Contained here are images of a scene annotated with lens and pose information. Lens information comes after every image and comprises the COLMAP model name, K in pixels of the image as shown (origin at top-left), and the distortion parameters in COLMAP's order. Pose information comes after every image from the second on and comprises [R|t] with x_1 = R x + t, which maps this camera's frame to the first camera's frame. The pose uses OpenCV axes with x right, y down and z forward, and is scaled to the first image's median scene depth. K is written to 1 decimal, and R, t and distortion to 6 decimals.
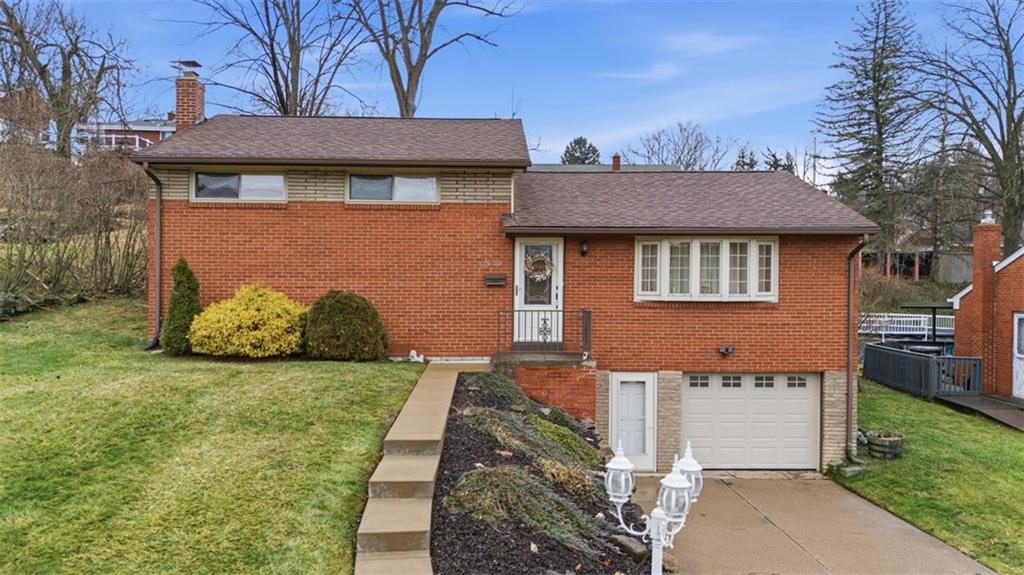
lens RADIAL K [[798.6, 0, 518.5], [0, 798.6, 283.7], [0, 0, 1]] dist [0.071973, -0.000833]
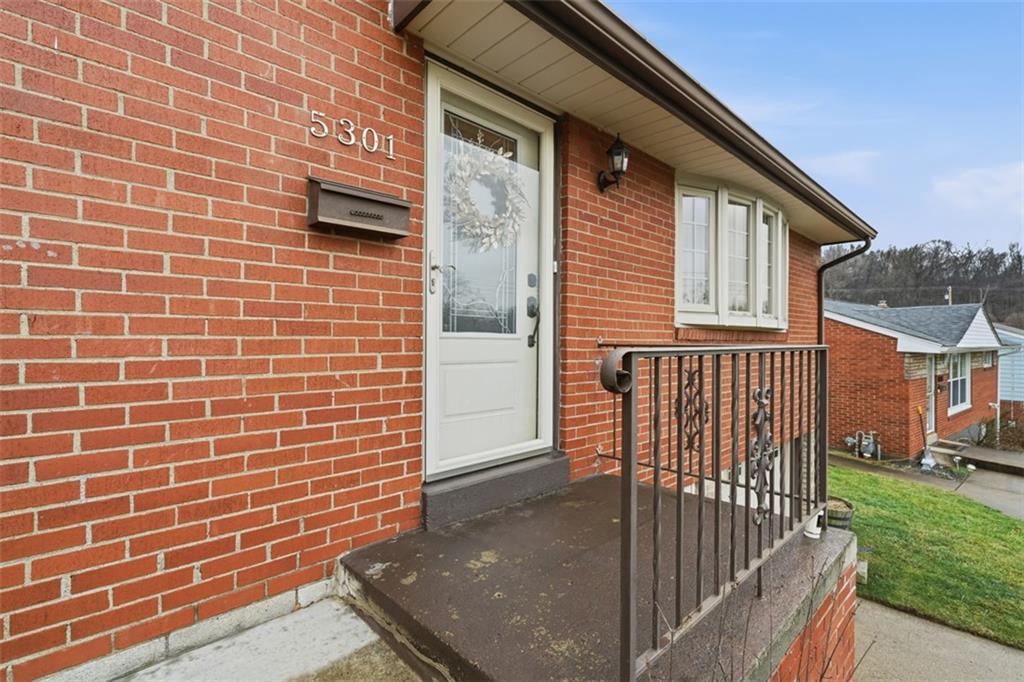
lens RADIAL K [[466.9, 0, 515.1], [0, 466.9, 343.0], [0, 0, 1]] dist [0.001005, 0.000326]
pose [[0.756689, -0.006297, 0.653745, -0.076473], [0.012464, 0.999911, -0.004796, 0.030921], [-0.653656, 0.011777, 0.756700, 0.868387]]
